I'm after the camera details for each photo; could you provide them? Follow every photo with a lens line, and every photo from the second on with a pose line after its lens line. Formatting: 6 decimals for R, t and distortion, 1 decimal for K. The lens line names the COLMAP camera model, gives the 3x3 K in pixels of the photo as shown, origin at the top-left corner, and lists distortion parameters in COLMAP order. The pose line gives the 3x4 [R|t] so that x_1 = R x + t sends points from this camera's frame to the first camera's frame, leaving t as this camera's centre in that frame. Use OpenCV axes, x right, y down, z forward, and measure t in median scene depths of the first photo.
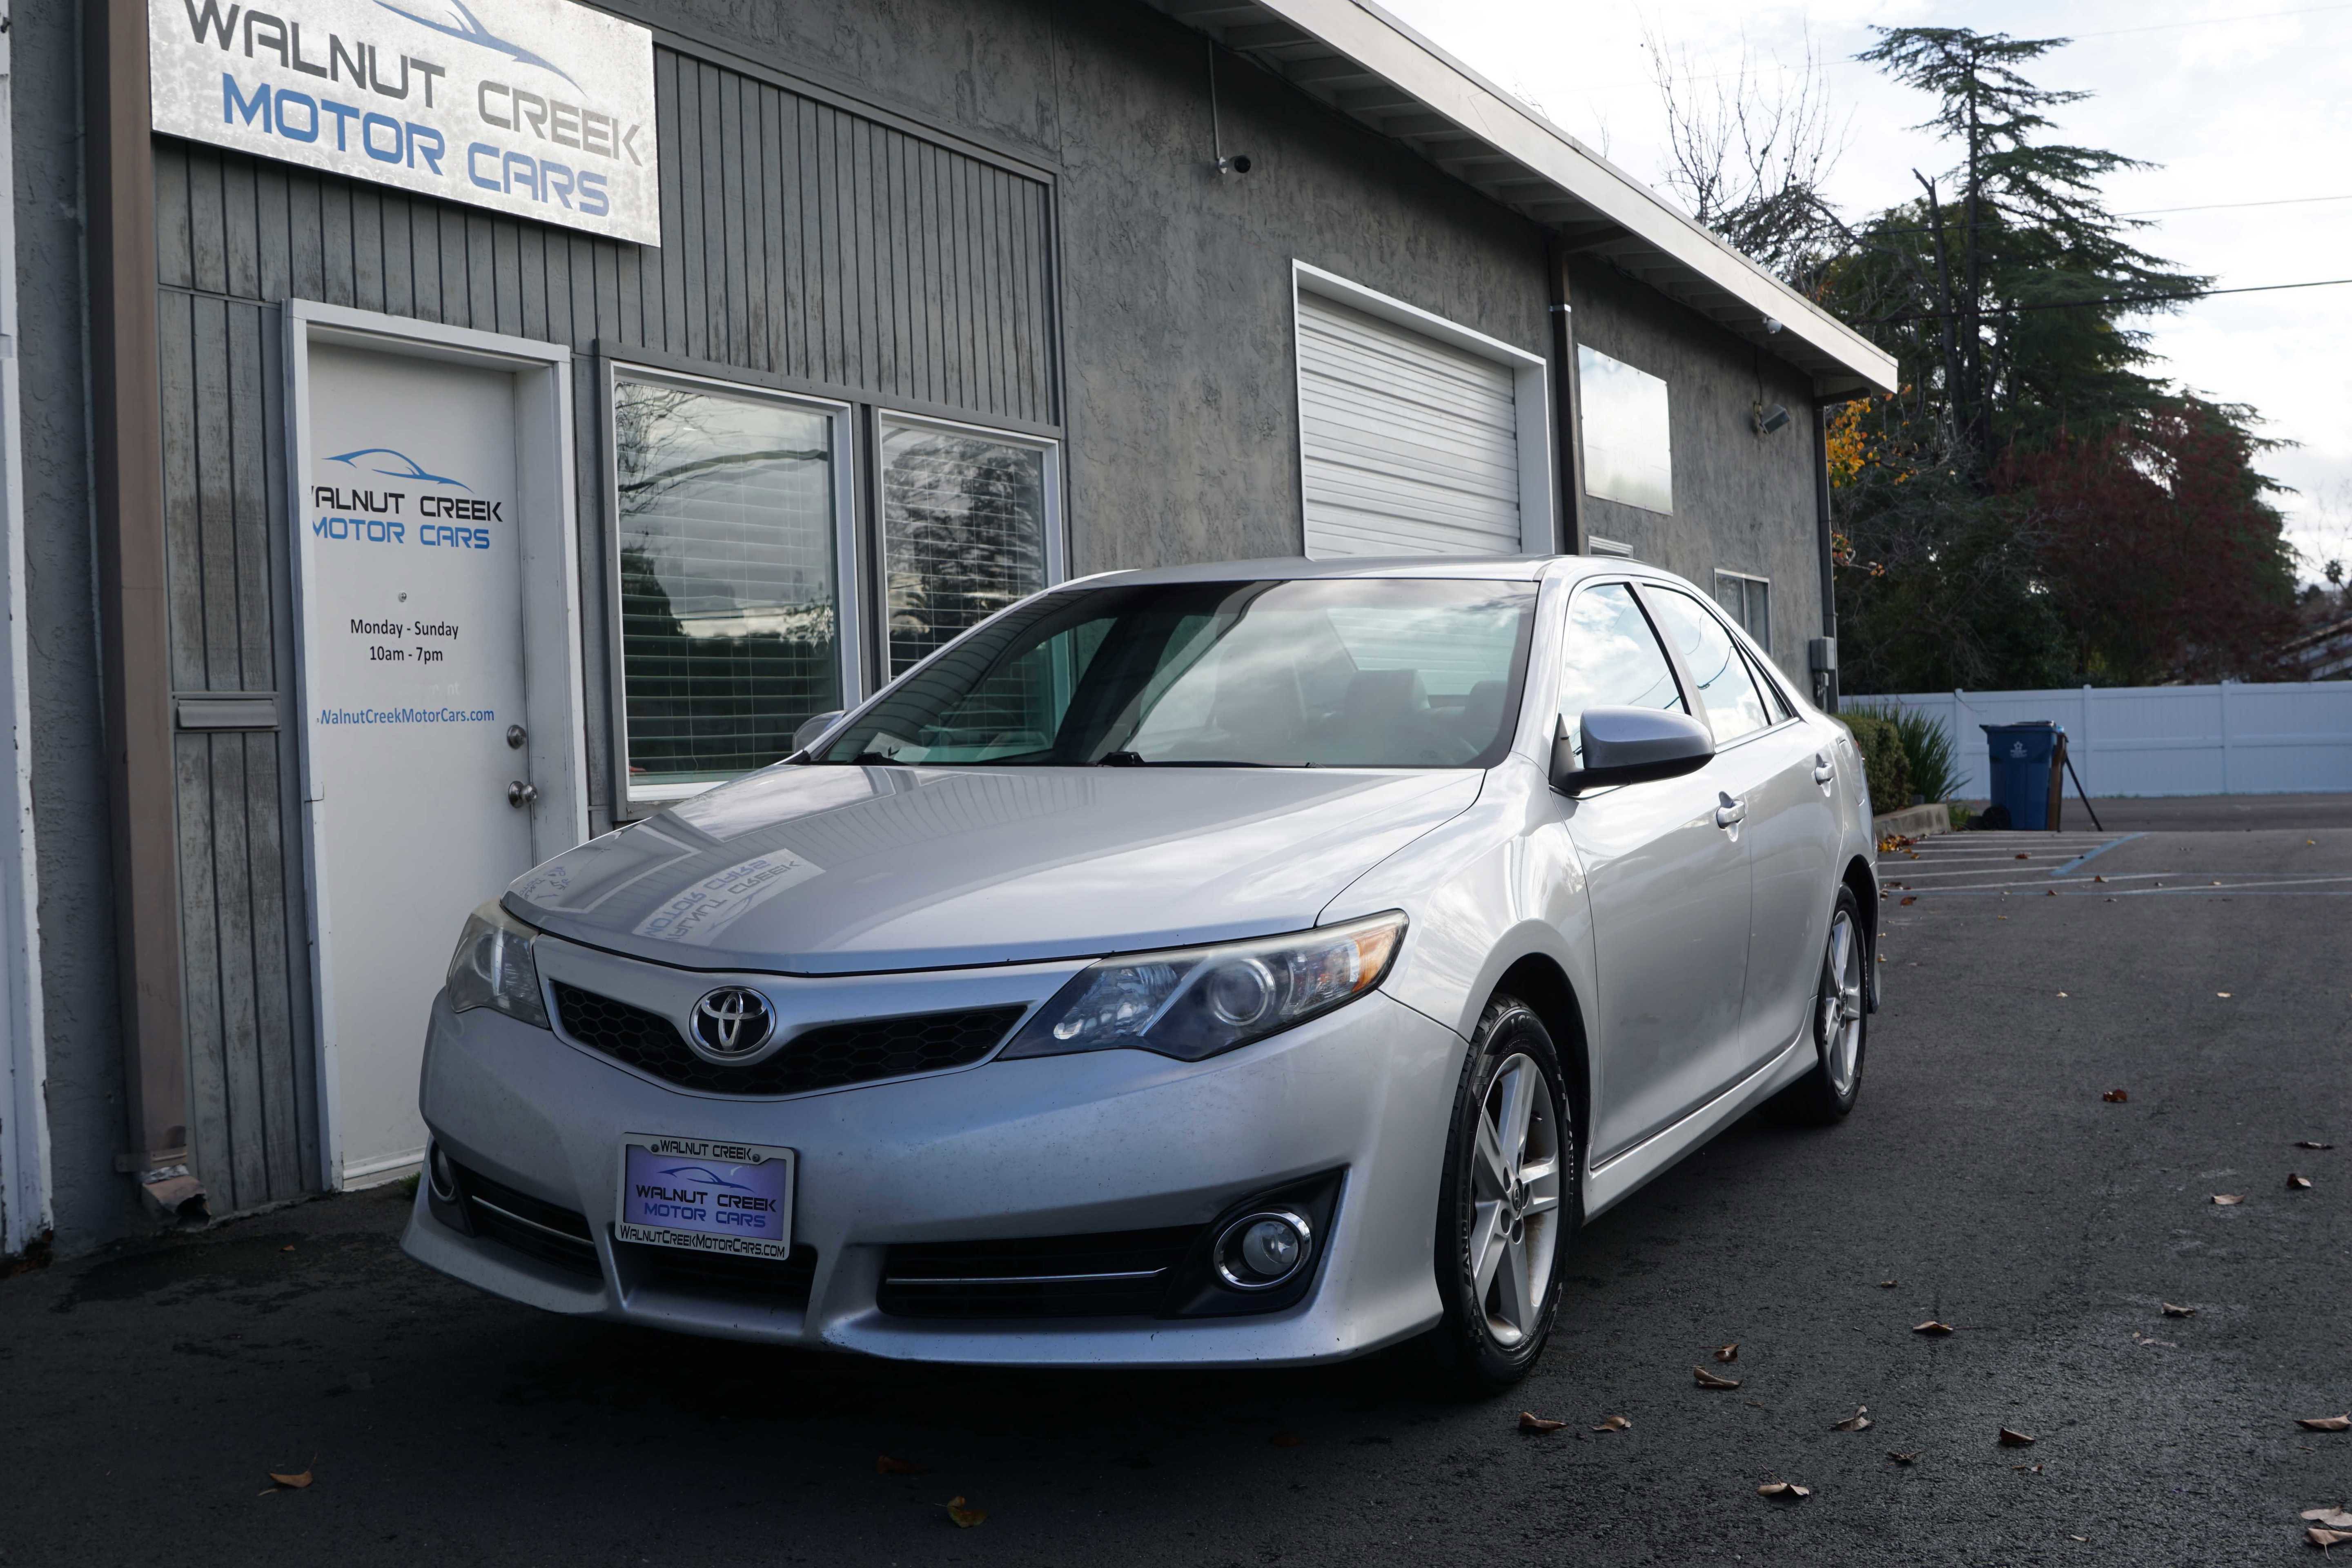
lens RADIAL K [[2529.8, 0, 1186.7], [0, 2529.8, 785.9], [0, 0, 1]] dist [-0.140465, 0.096786]
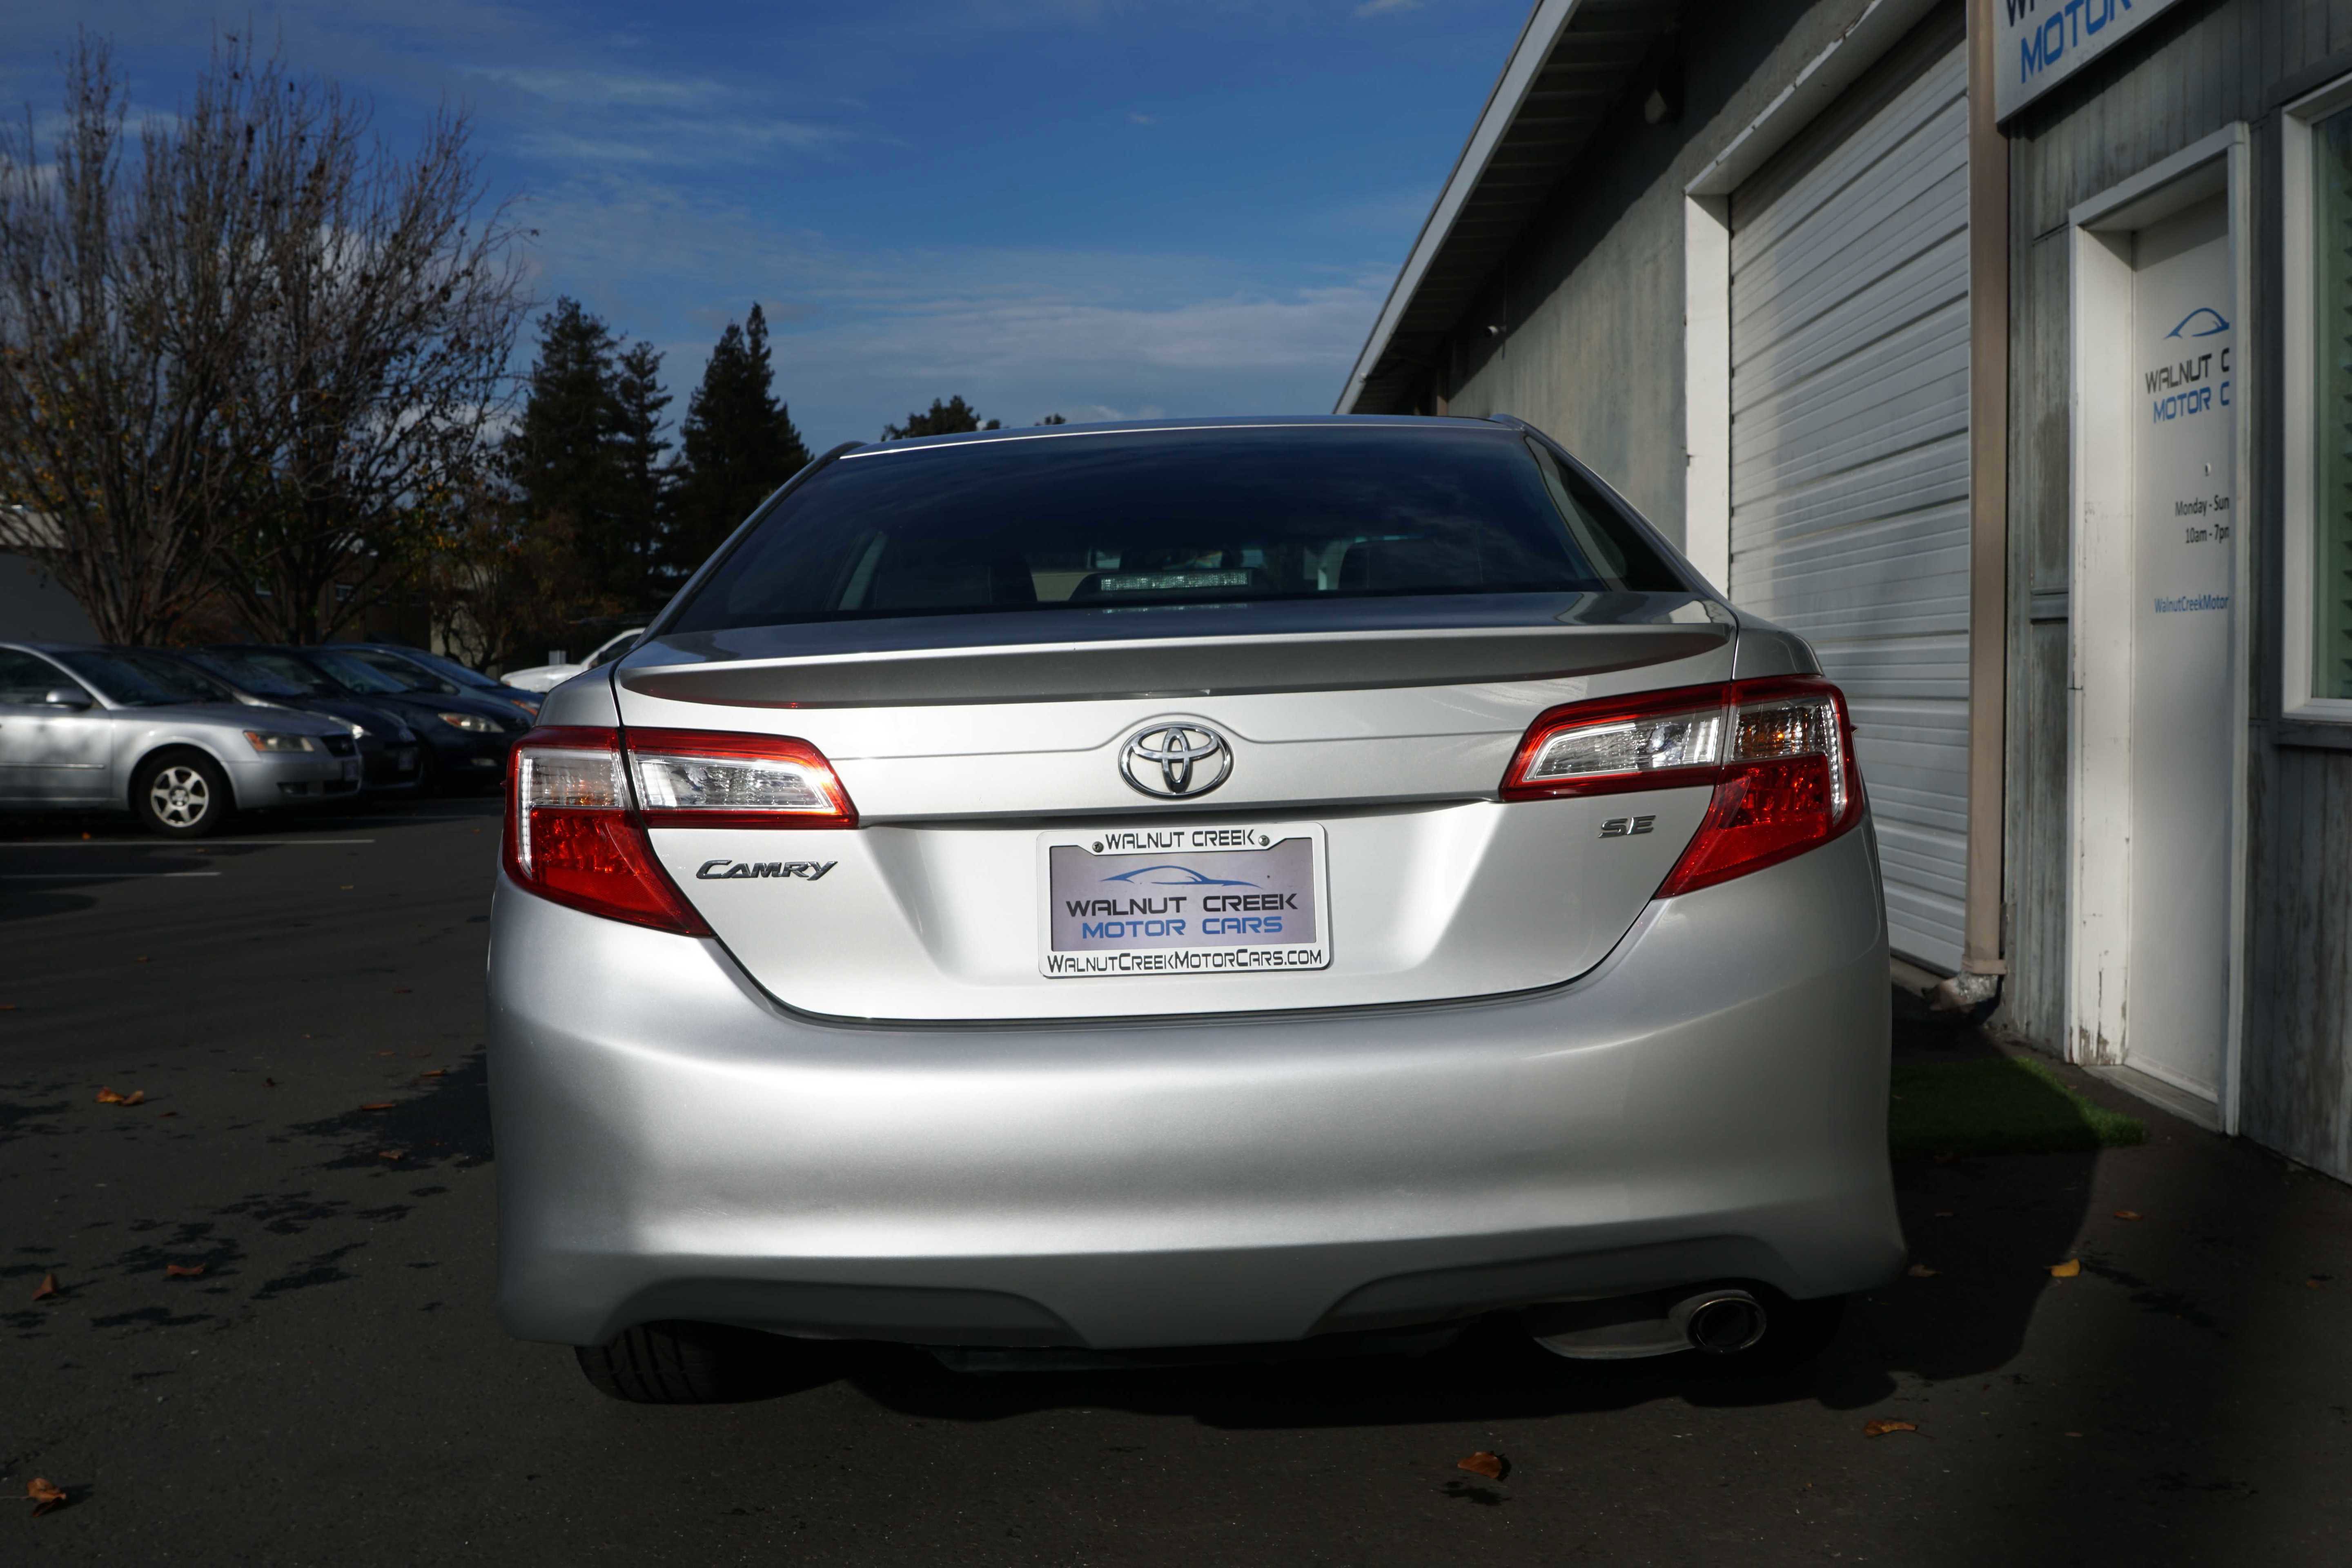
lens RADIAL K [[2529.8, 0, 1186.7], [0, 2529.8, 785.9], [0, 0, 1]] dist [-0.140465, 0.096786]
pose [[-0.904504, 0.063706, -0.421680, 0.388862], [0.033207, 0.996299, 0.079287, -0.043908], [0.425170, 0.057713, -0.903272, 1.608271]]
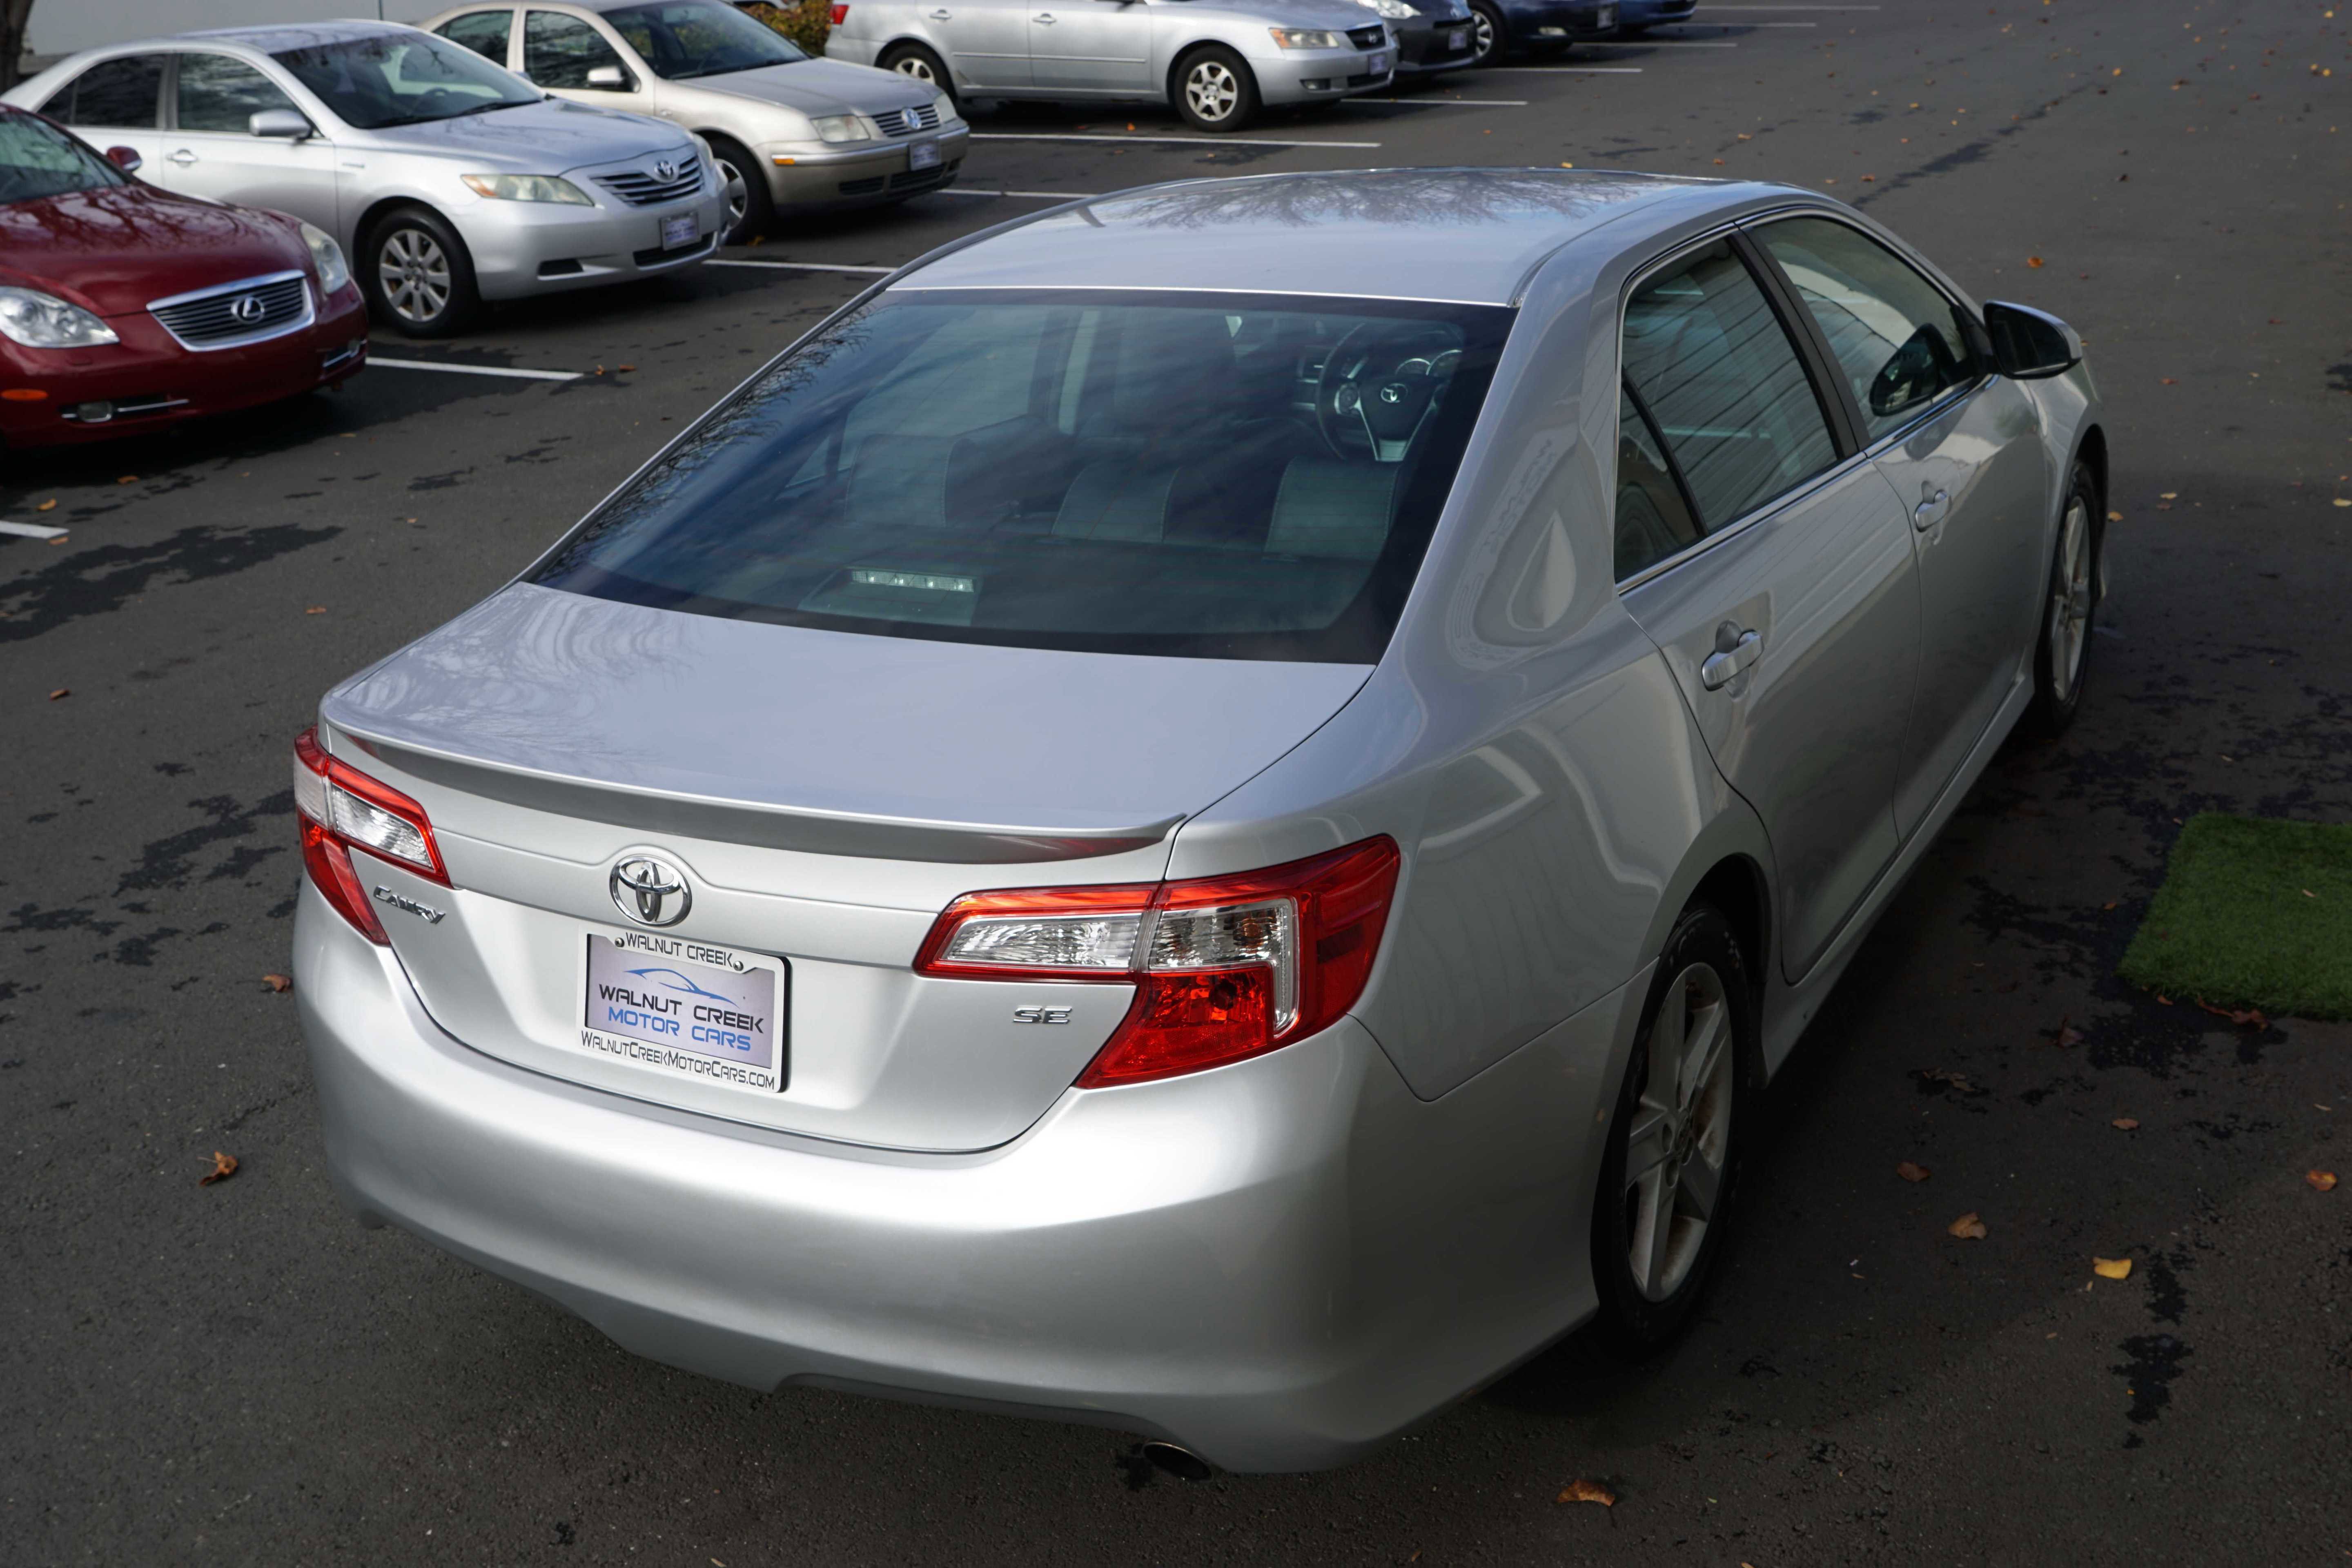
lens RADIAL K [[2529.8, 0, 1186.7], [0, 2529.8, 785.9], [0, 0, 1]] dist [-0.140465, 0.096786]
pose [[-0.996000, 0.047943, 0.075401, 0.082593], [0.072734, 0.925177, 0.372501, -0.191765], [-0.051901, 0.376495, -0.924964, 1.628455]]
